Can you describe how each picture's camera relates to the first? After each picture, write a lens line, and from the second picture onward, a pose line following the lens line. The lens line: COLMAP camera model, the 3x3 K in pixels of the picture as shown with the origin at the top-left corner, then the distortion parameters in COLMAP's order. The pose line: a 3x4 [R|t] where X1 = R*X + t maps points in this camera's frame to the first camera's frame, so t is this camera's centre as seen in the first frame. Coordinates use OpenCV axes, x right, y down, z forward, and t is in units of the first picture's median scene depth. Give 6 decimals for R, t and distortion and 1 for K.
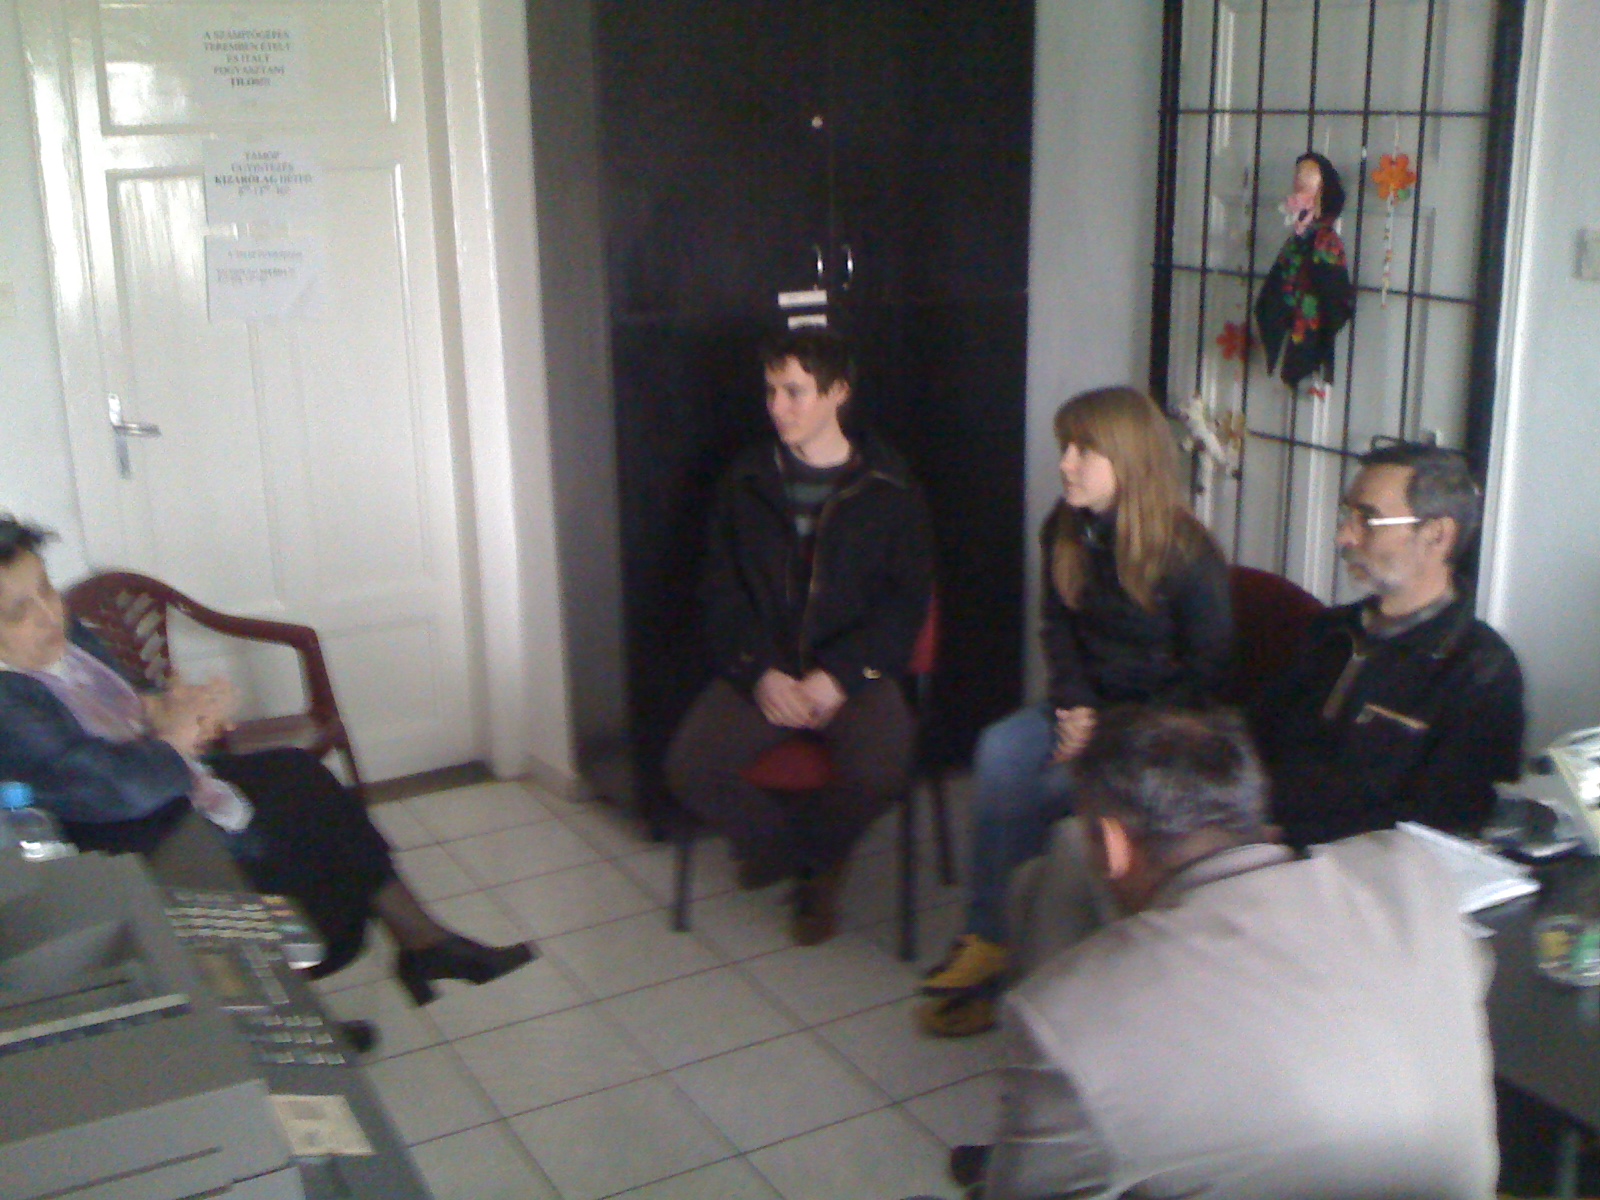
lens RADIAL K [[1725.2, 0, 798.7], [0, 1725.2, 599.8], [0, 0, 1]] dist [0.006174, -0.130428]
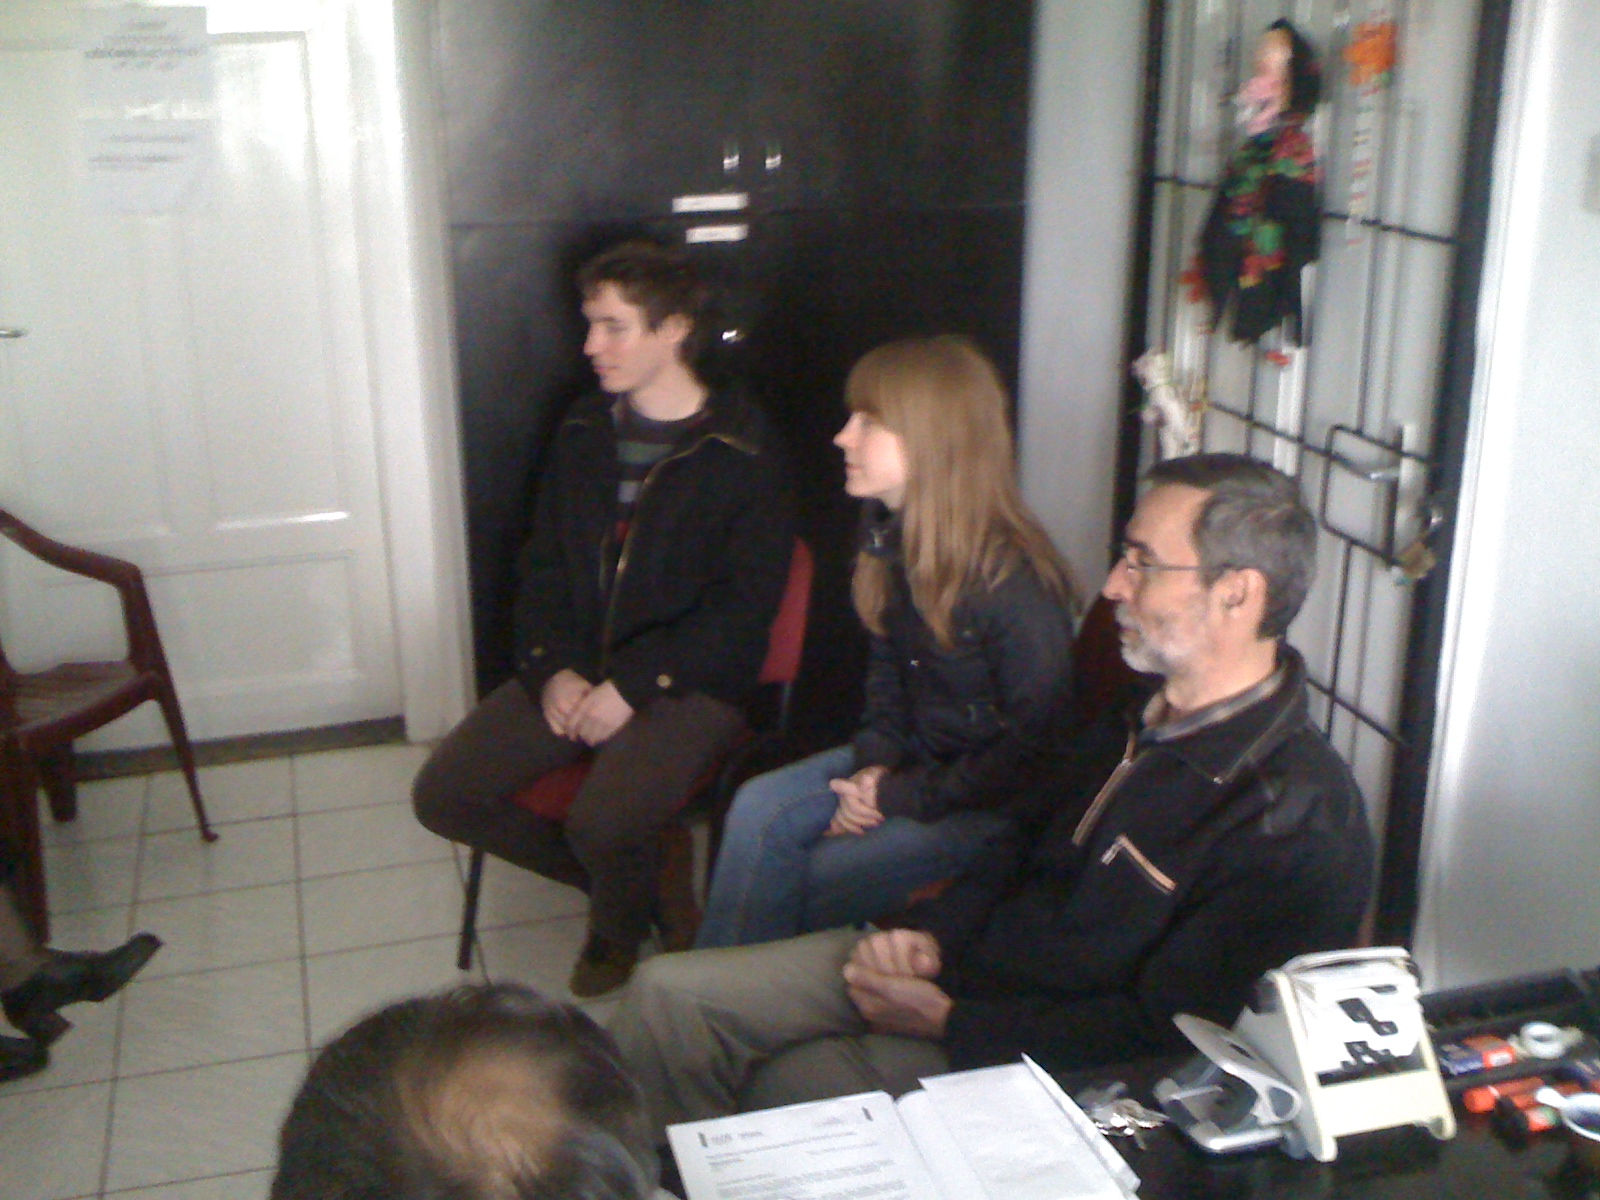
lens RADIAL K [[1725.2, 0, 798.7], [0, 1725.2, 599.8], [0, 0, 1]] dist [0.006174, -0.130428]
pose [[0.970251, 0.080576, -0.228299, 0.285757], [-0.067315, 0.995592, 0.065304, -0.054497], [0.232555, -0.047993, 0.971398, 0.254846]]
